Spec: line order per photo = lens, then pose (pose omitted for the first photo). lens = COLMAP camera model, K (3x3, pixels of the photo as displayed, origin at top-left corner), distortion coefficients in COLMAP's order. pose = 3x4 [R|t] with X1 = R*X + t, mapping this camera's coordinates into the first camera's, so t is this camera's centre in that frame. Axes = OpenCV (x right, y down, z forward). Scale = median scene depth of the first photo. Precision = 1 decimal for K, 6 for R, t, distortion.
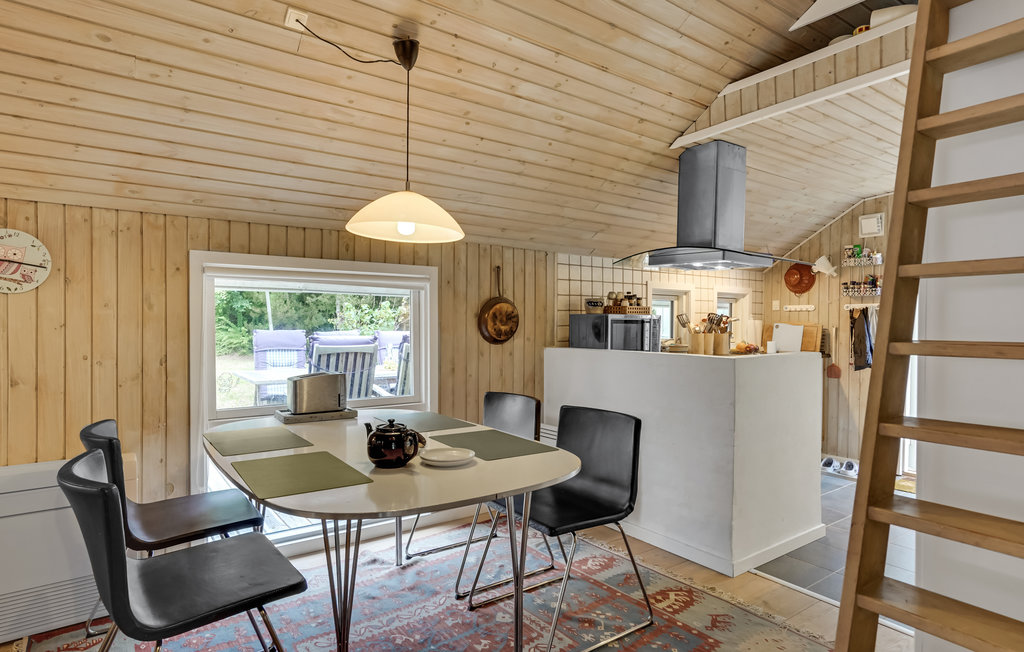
lens RADIAL K [[551.0, 0, 512.0], [0, 551.0, 326.0], [0, 0, 1]] dist [0.002023, 0.000571]
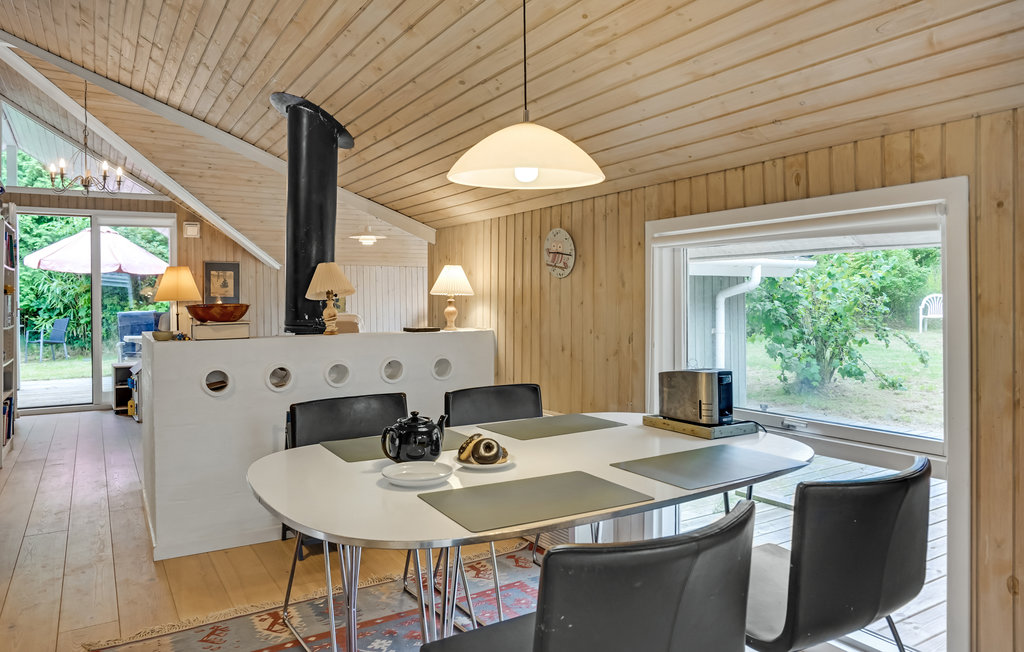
lens RADIAL K [[706.4, 0, 510.1], [0, 706.4, 293.6], [0, 0, 1]] dist [-0.005749, -0.001733]
pose [[-0.083908, -0.007756, -0.996443, 0.655828], [0.005634, 0.999950, -0.008258, -0.008753], [0.996458, -0.006306, -0.083860, 0.911843]]
